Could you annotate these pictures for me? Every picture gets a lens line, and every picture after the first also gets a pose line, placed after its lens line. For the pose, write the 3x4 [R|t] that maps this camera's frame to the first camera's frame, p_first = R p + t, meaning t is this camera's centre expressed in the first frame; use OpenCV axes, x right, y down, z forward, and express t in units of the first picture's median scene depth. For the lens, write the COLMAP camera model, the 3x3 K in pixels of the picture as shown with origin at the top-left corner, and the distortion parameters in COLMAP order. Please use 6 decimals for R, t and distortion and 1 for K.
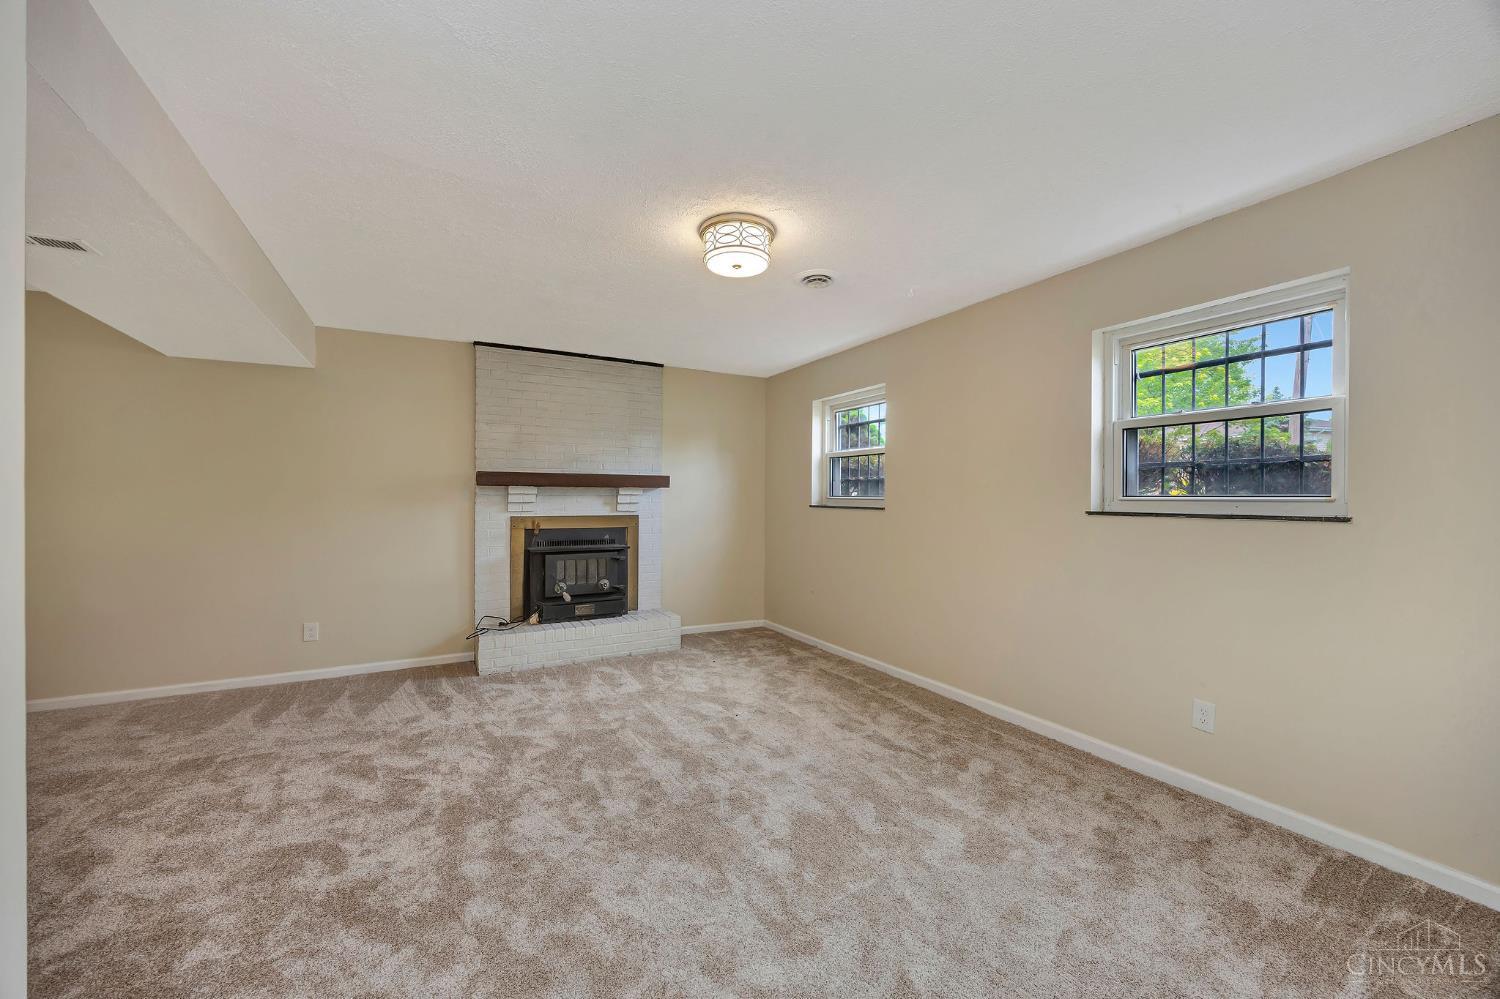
lens RADIAL K [[589.0, 0, 750.0], [0, 589.0, 499.5], [0, 0, 1]] dist [-0.001539, -0.000184]
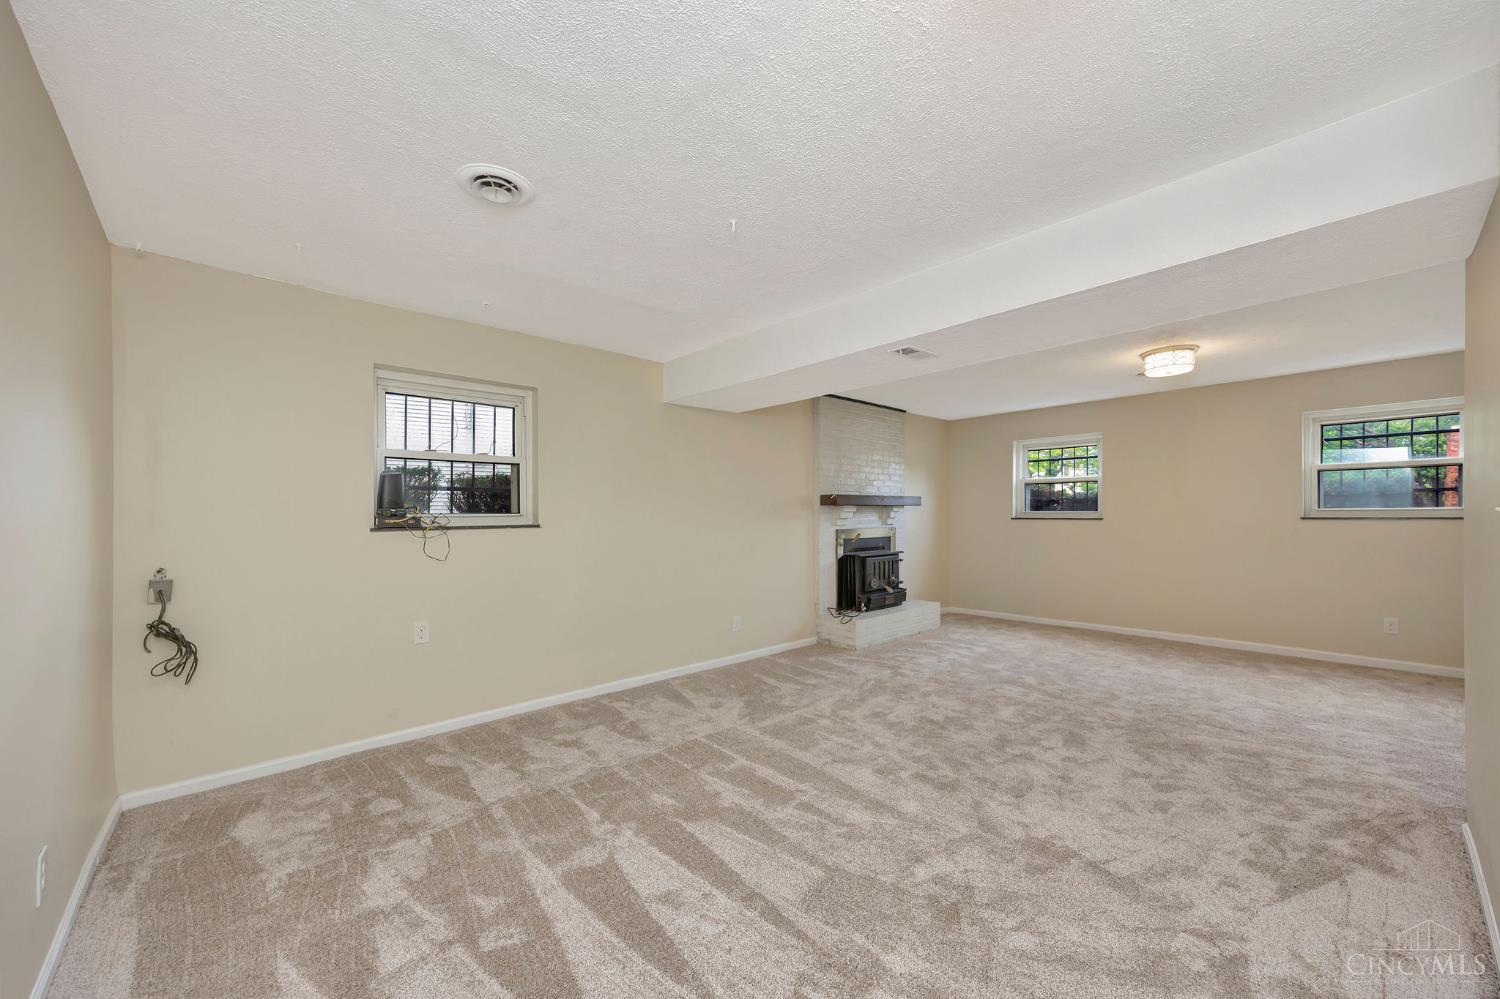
lens RADIAL K [[578.5, 0, 745.7], [0, 578.5, 510.1], [0, 0, 1]] dist [-0.001904, -0.000021]
pose [[0.975716, -0.009602, 0.218831, -0.896593], [0.011547, 0.999904, -0.007610, -0.005961], [-0.218737, 0.009952, 0.975733, -0.190249]]
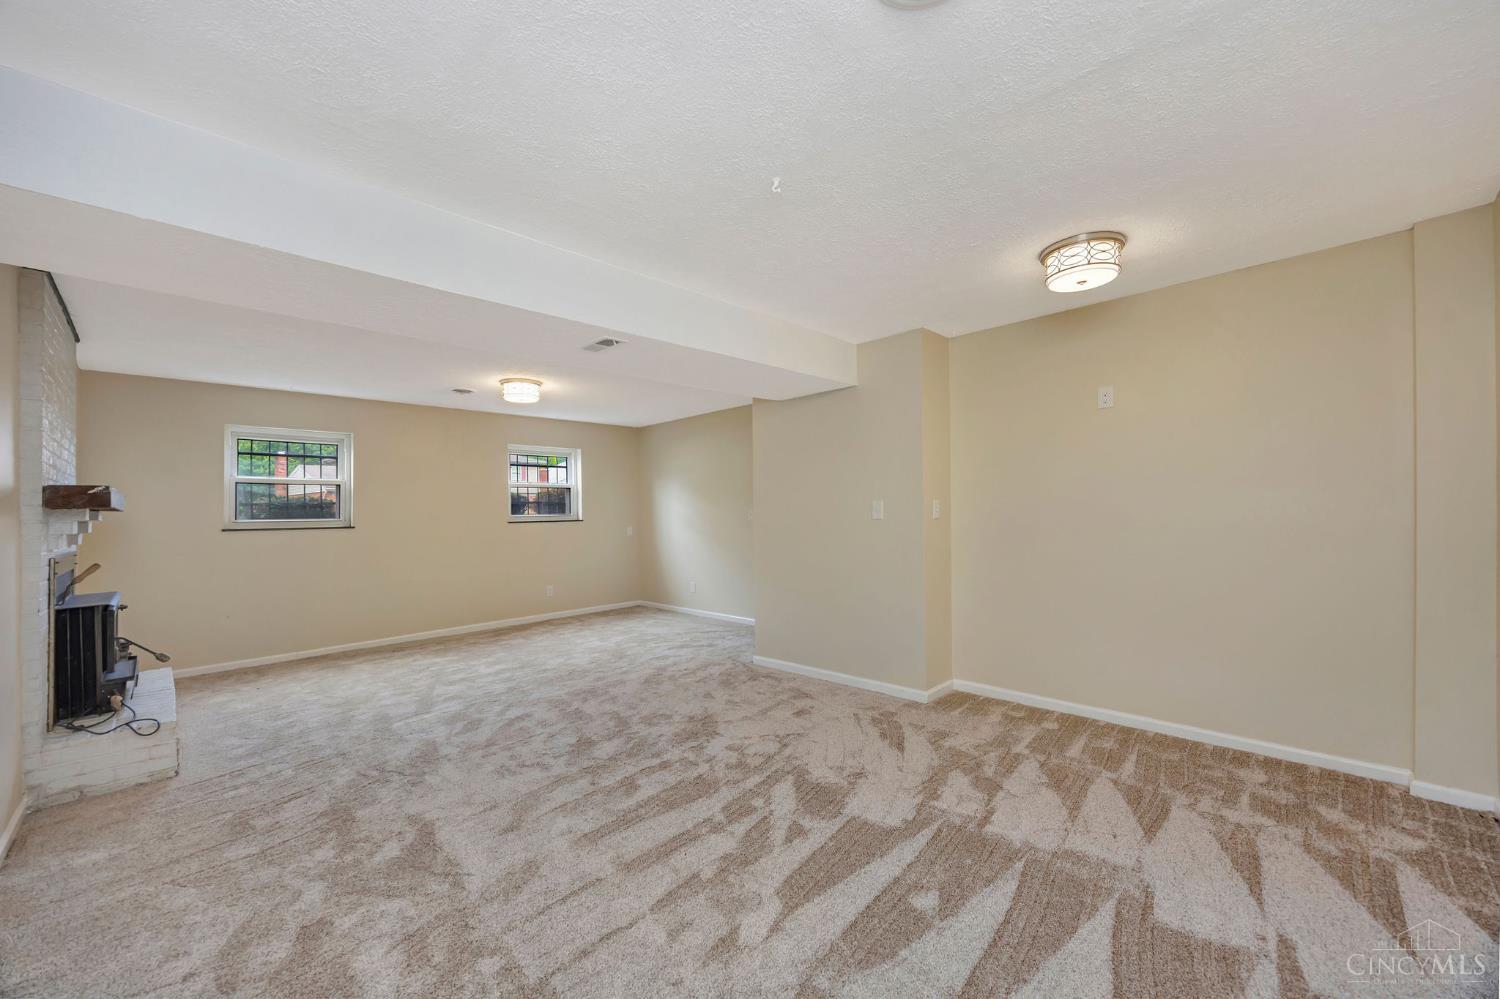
lens RADIAL K [[589.0, 0, 750.0], [0, 589.0, 499.5], [0, 0, 1]] dist [-0.001539, -0.000184]
pose [[-0.279331, 0.017686, 0.960032, -1.245111], [0.023750, 0.999652, -0.011506, -0.008439], [-0.959901, 0.019587, -0.279653, 0.487237]]
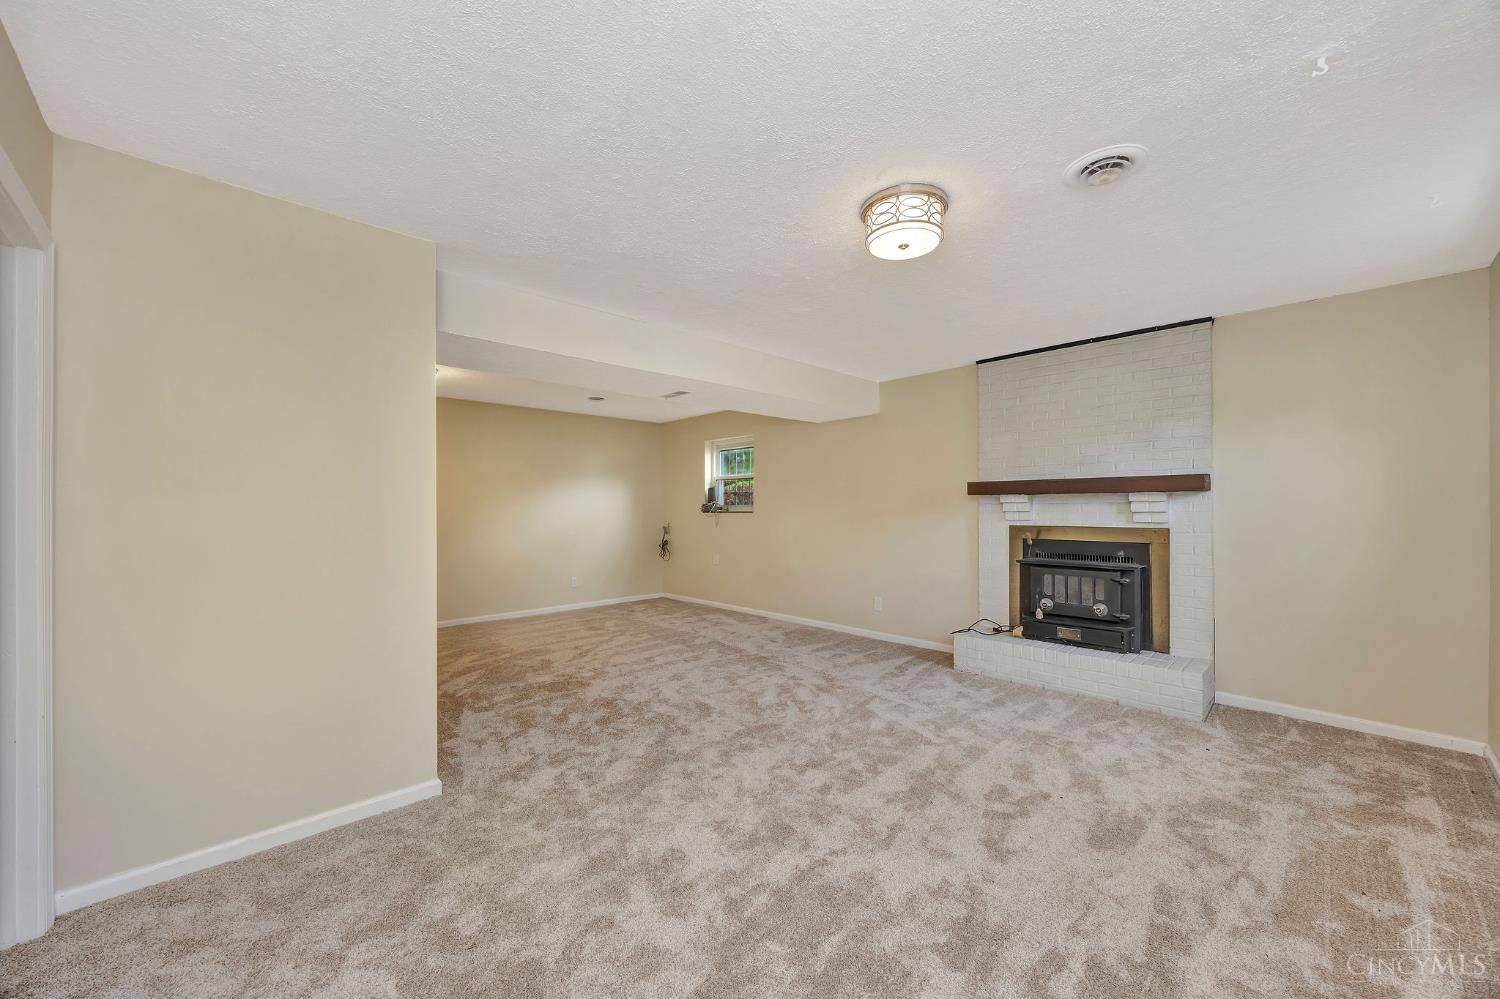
lens RADIAL K [[589.0, 0, 750.0], [0, 589.0, 499.5], [0, 0, 1]] dist [-0.001539, -0.000184]
pose [[0.239782, -0.016141, -0.970693, 0.472459], [0.000275, 0.999863, -0.016558, 0.002255], [0.970827, 0.003703, 0.239754, 0.339825]]
